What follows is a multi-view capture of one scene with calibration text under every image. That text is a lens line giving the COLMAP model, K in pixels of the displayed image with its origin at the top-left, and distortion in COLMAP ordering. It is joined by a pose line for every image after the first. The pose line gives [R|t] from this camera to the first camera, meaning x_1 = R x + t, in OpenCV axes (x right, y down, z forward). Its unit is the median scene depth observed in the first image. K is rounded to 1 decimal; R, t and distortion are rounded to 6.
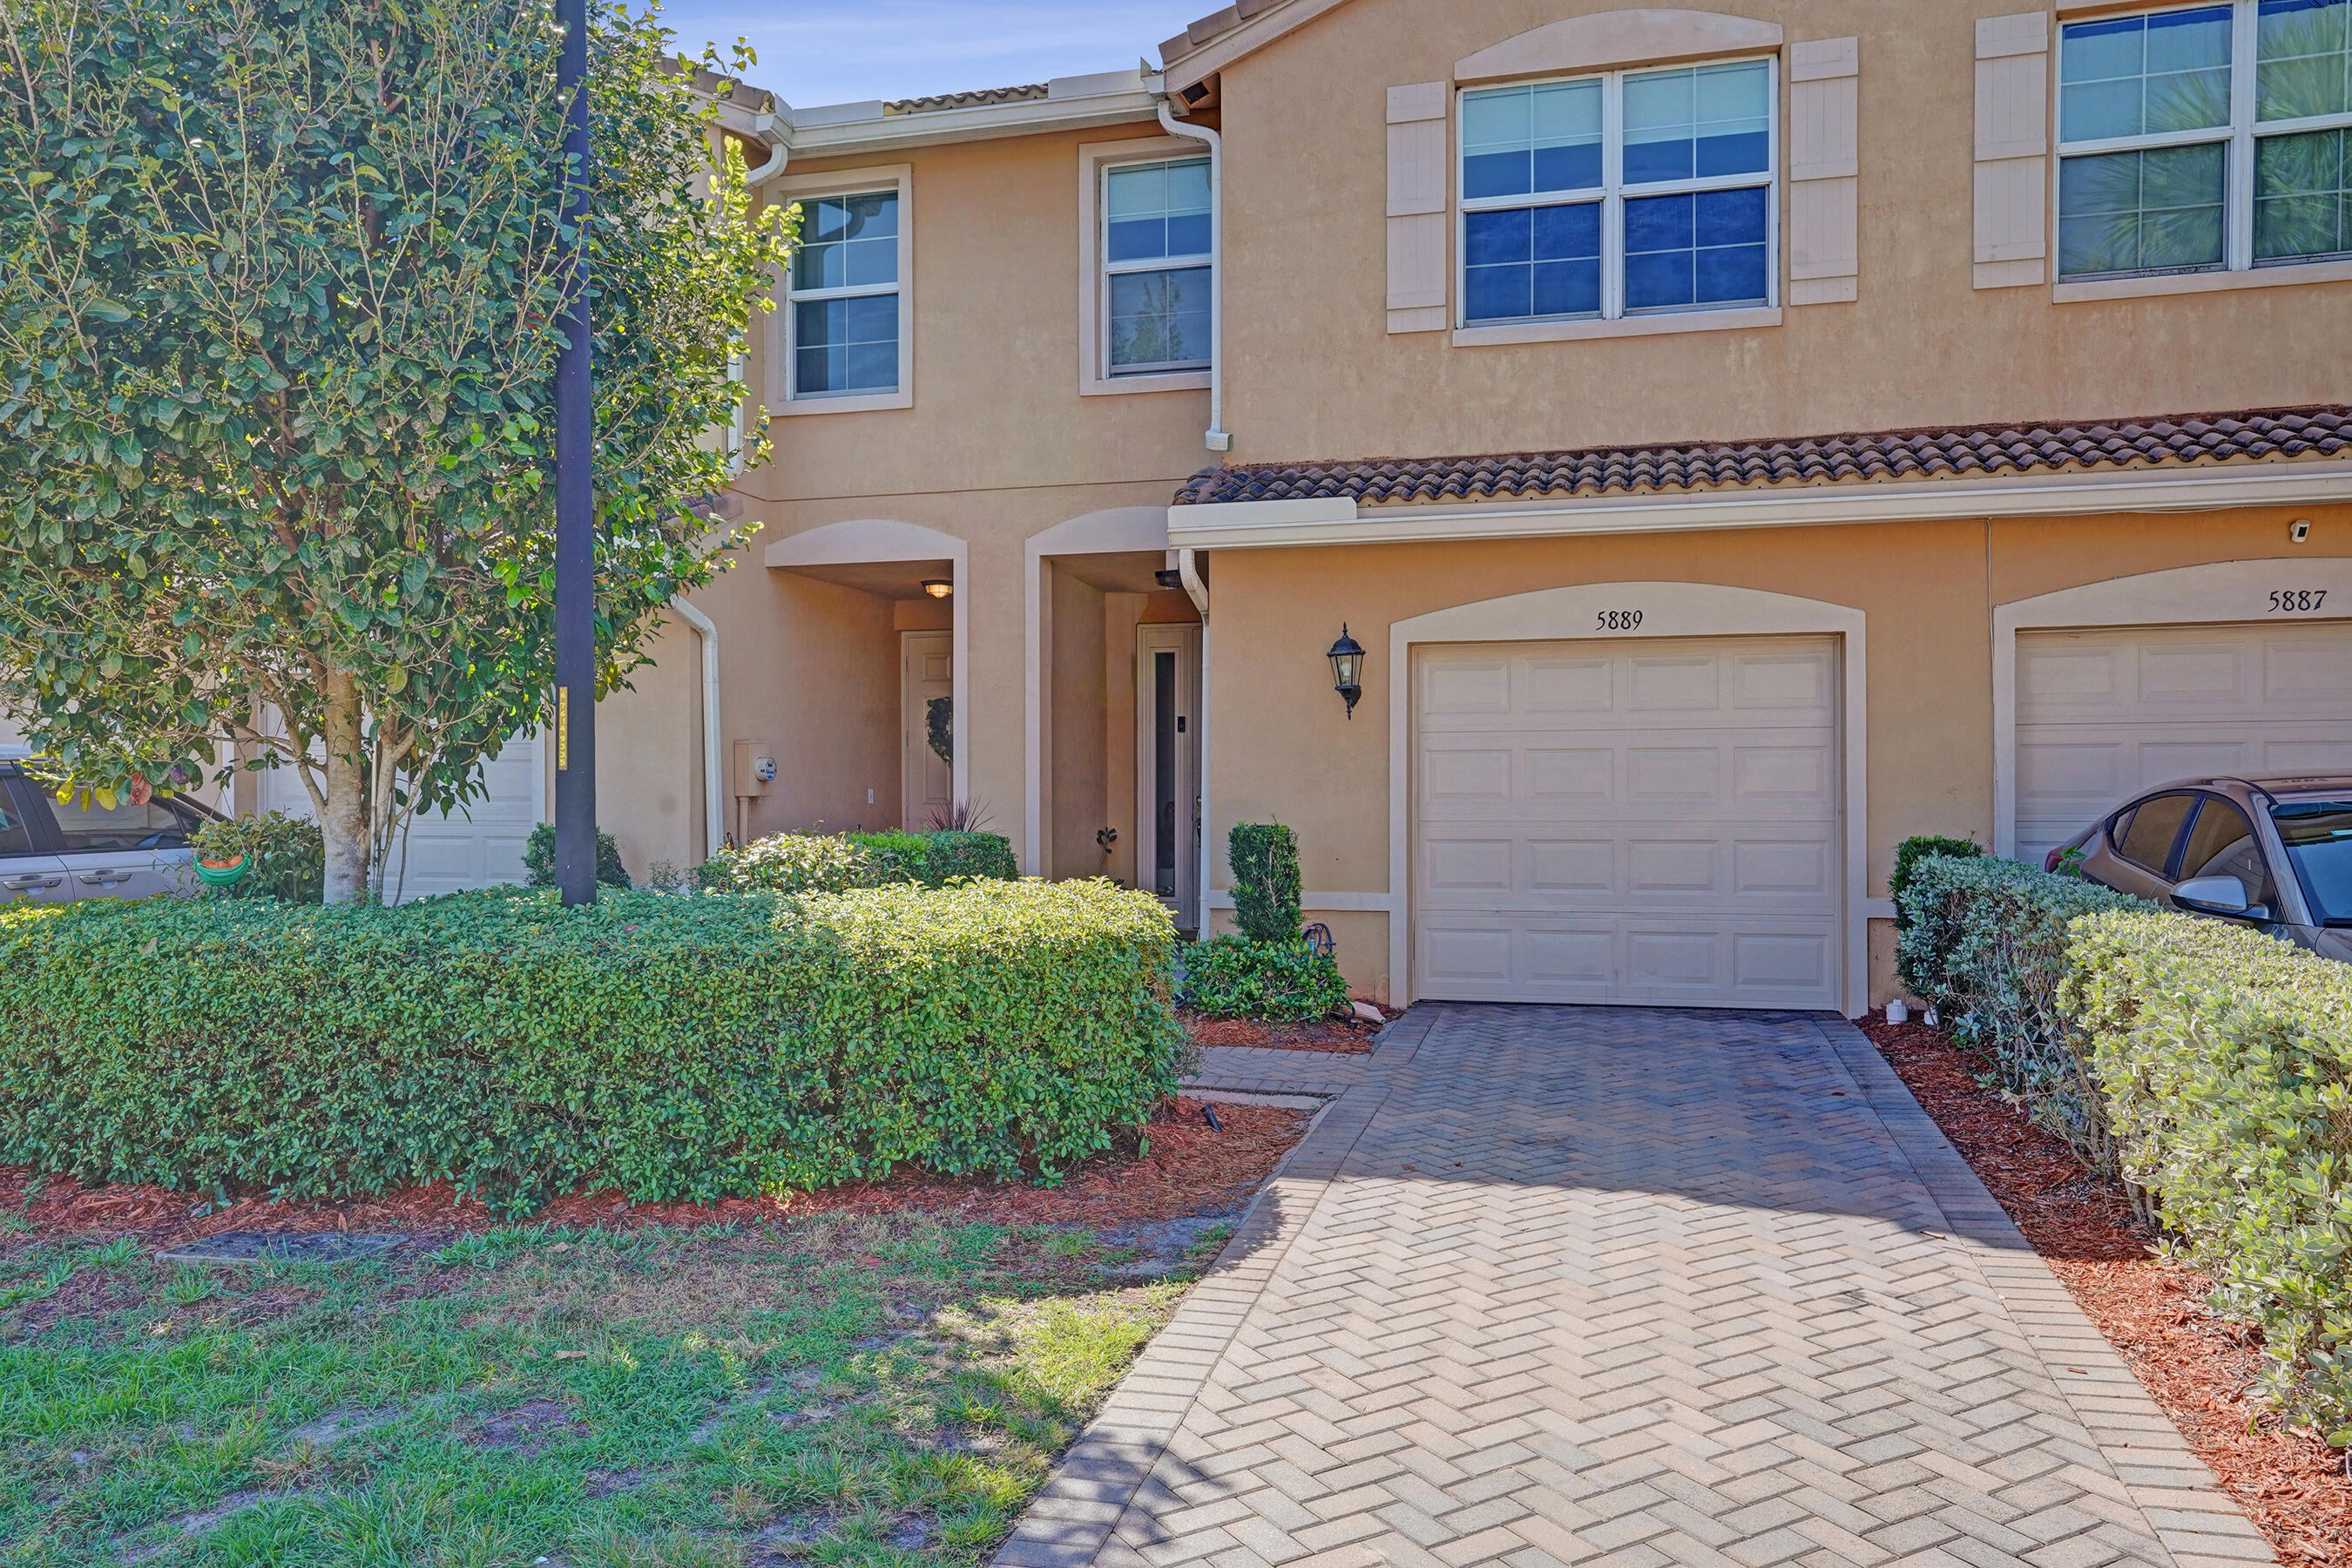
lens RADIAL K [[1705.4, 0, 1186.8], [0, 1705.4, 787.2], [0, 0, 1]] dist [0.006777, 0.034840]
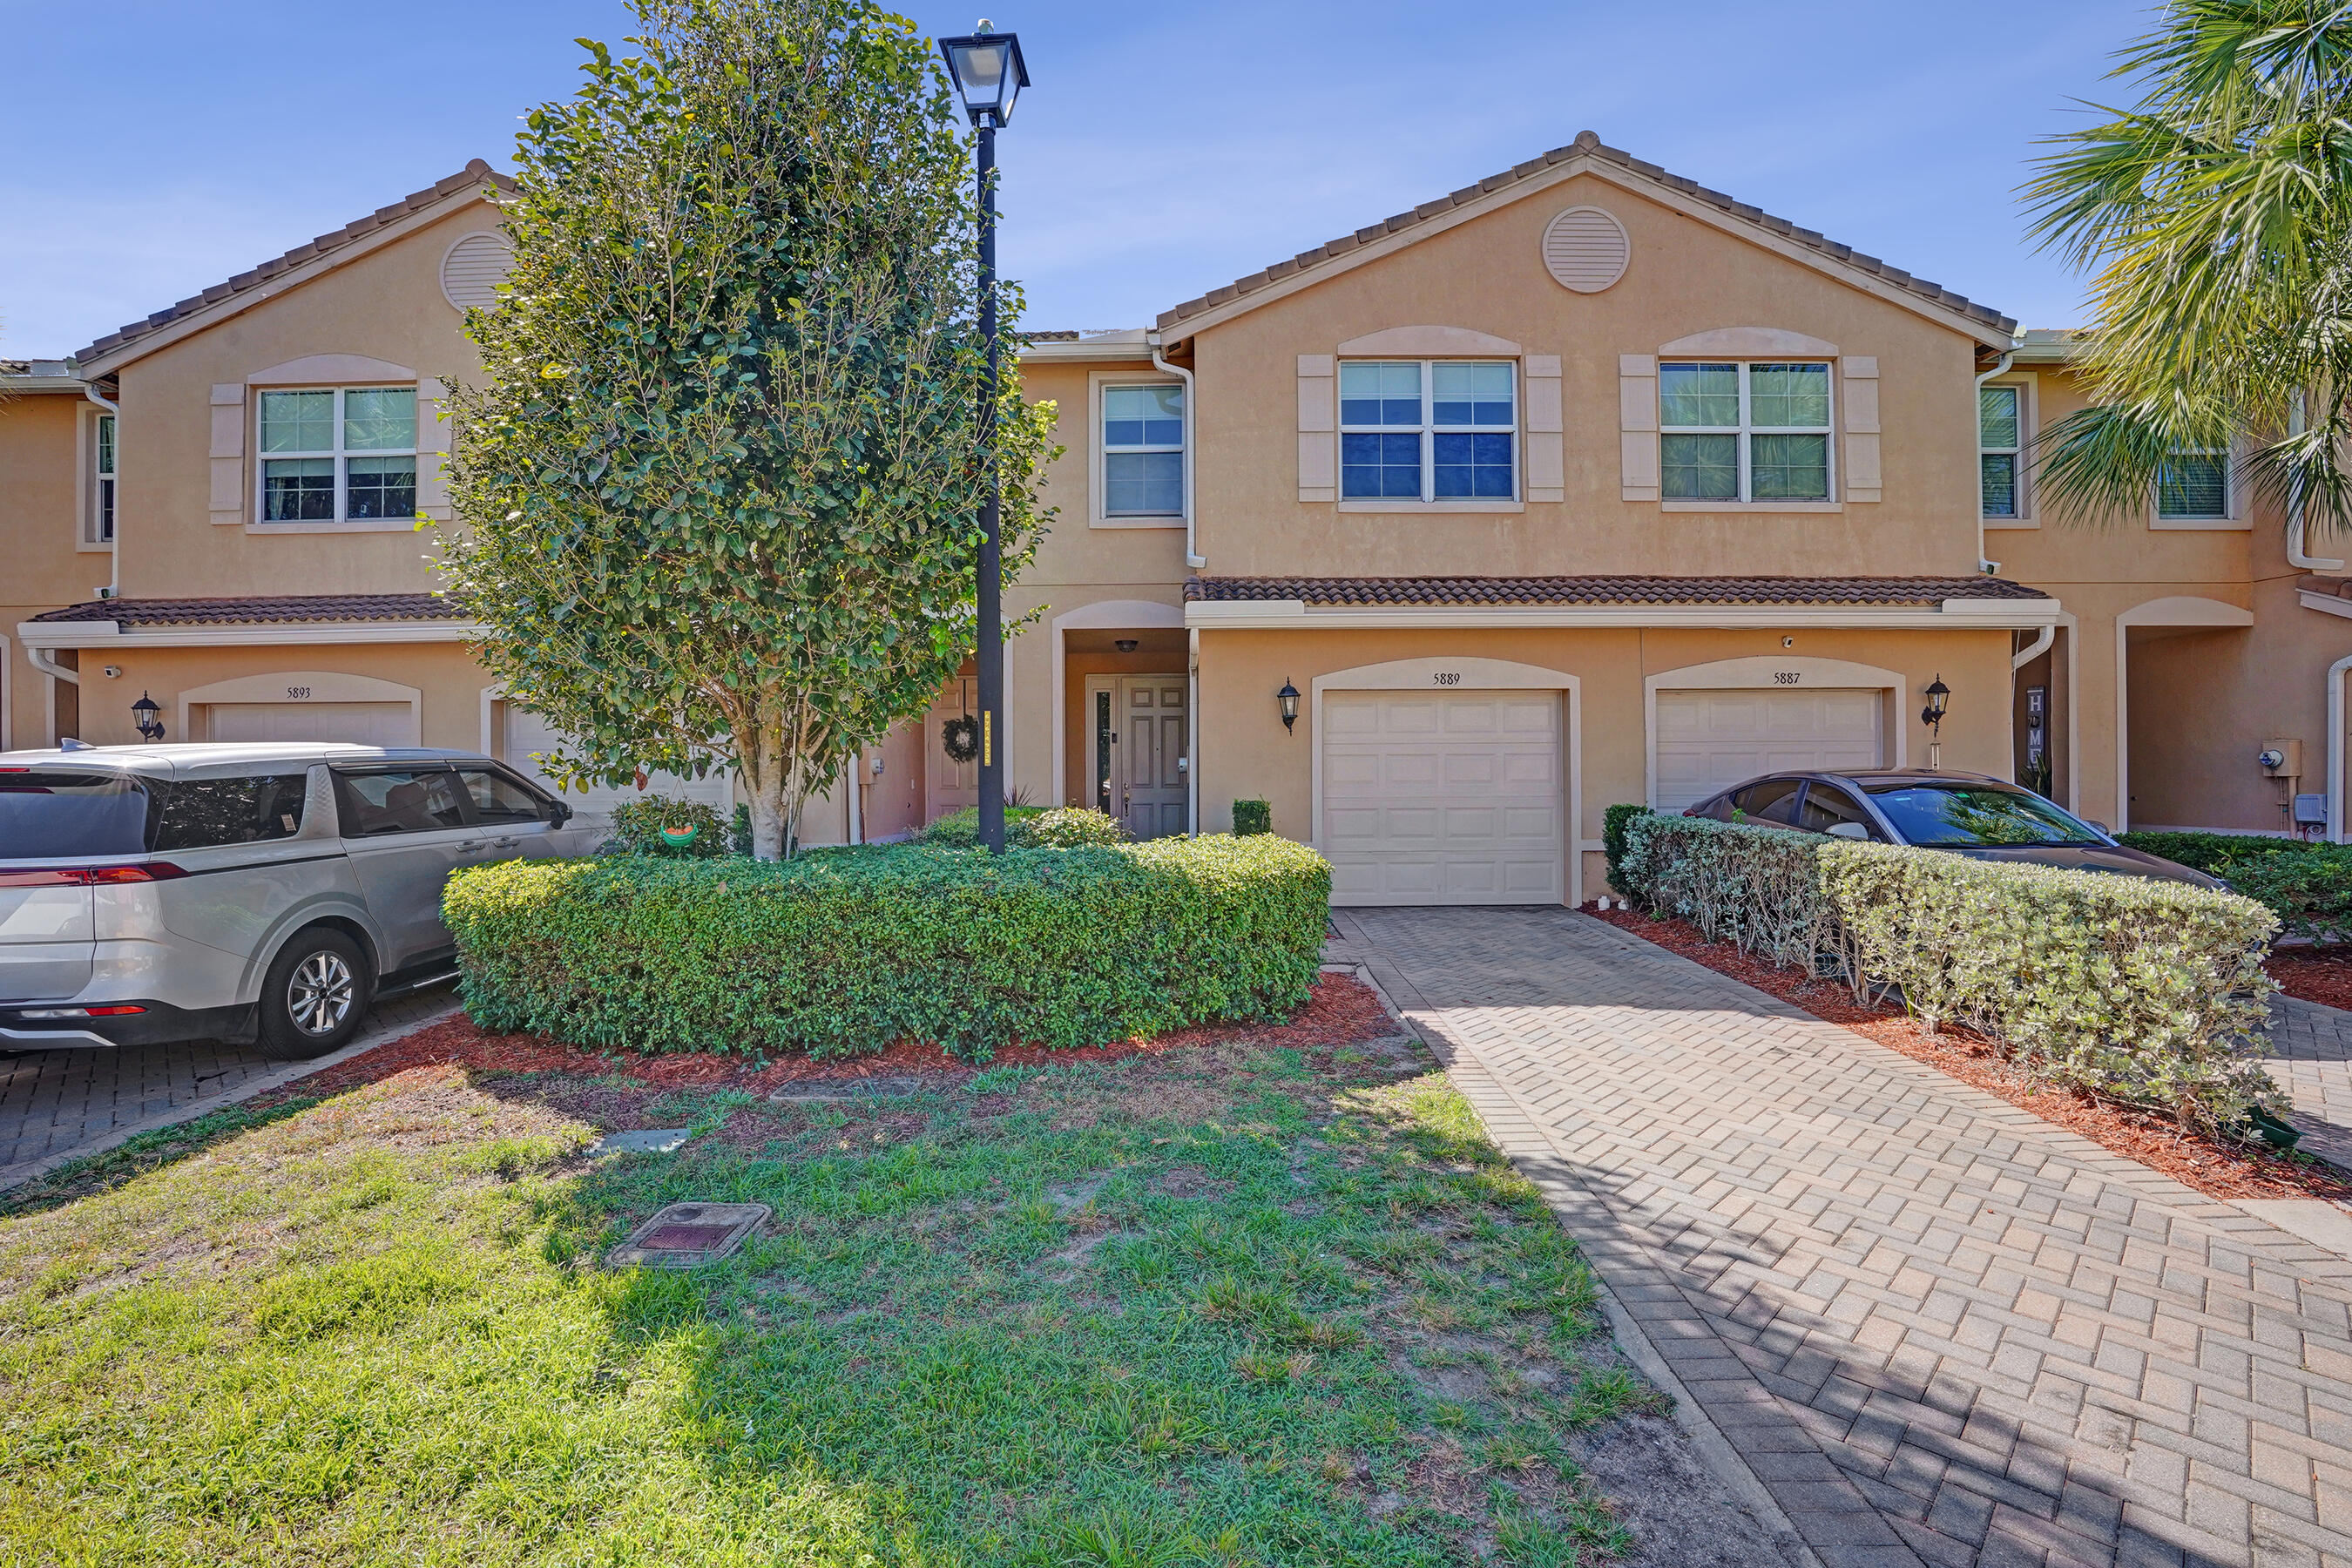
lens RADIAL K [[1084.2, 0, 1171.4], [0, 1084.2, 777.9], [0, 0, 1]] dist [-0.065899, 0.025917]
pose [[0.971021, -0.001919, 0.238988, -0.273200], [0.002002, 0.999998, -0.000104, 0.000463], [-0.238987, 0.000579, 0.971023, 0.020966]]
